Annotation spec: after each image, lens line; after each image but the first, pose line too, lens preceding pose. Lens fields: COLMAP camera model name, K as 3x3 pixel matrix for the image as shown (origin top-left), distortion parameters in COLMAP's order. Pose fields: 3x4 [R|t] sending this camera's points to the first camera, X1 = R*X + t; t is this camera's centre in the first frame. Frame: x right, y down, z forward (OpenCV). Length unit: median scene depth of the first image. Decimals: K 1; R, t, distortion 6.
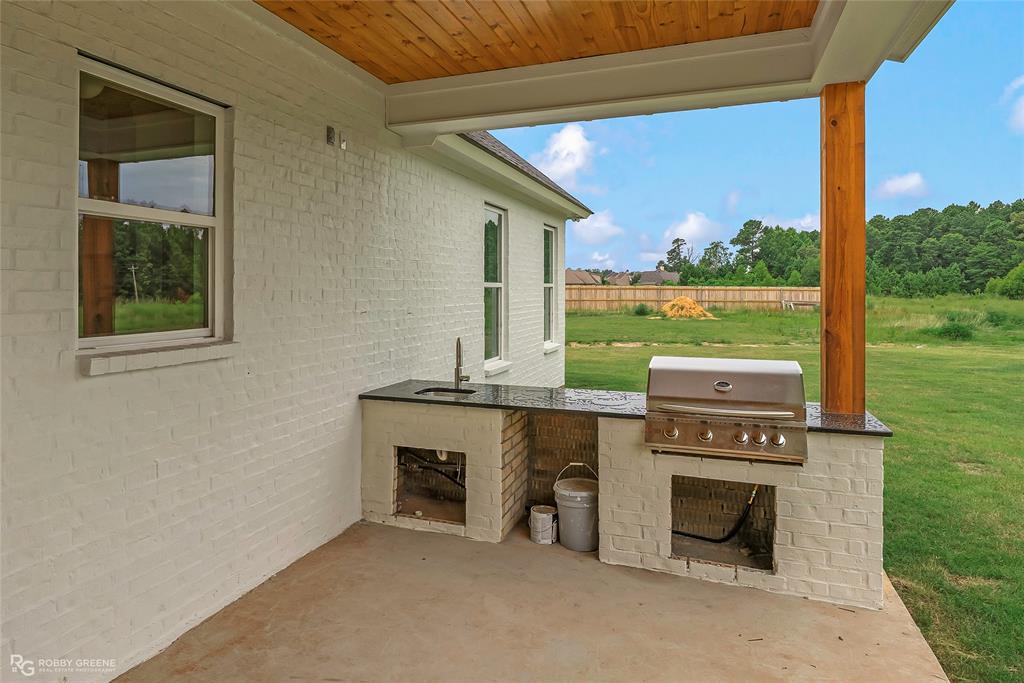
lens RADIAL K [[551.4, 0, 470.0], [0, 551.4, 288.6], [0, 0, 1]] dist [-0.006526, -0.000243]
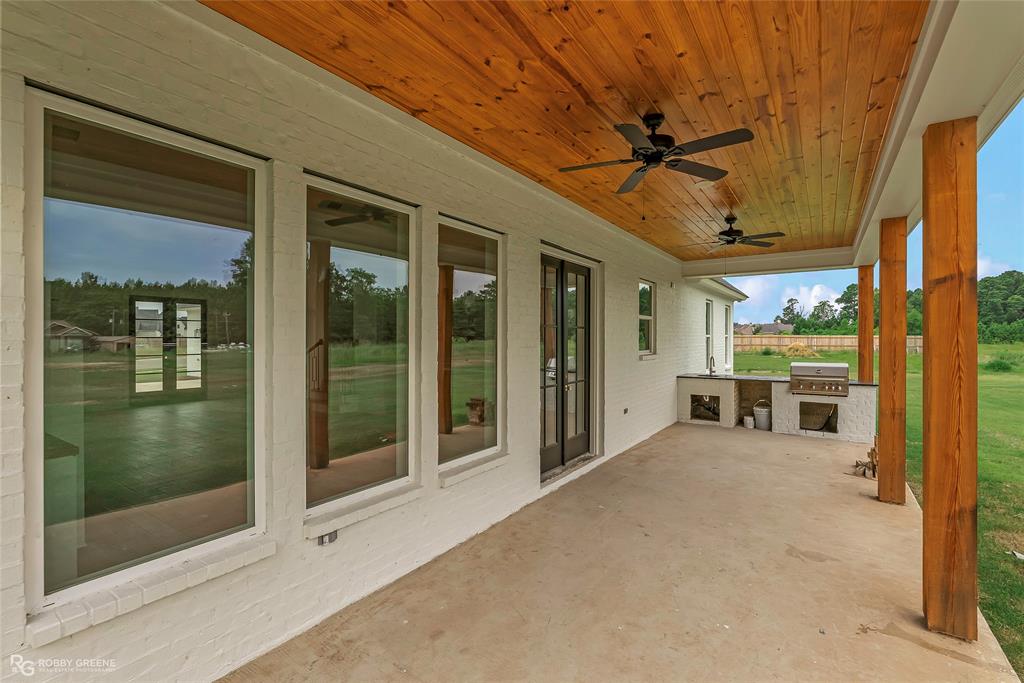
lens RADIAL K [[470.6, 0, 510.7], [0, 470.6, 341.7], [0, 0, 1]] dist [-0.011374, 0.004774]
pose [[0.985136, -0.000425, -0.171777, -0.307165], [0.002175, 0.999948, 0.009997, -0.003069], [0.171764, -0.010222, 0.985085, -0.733712]]
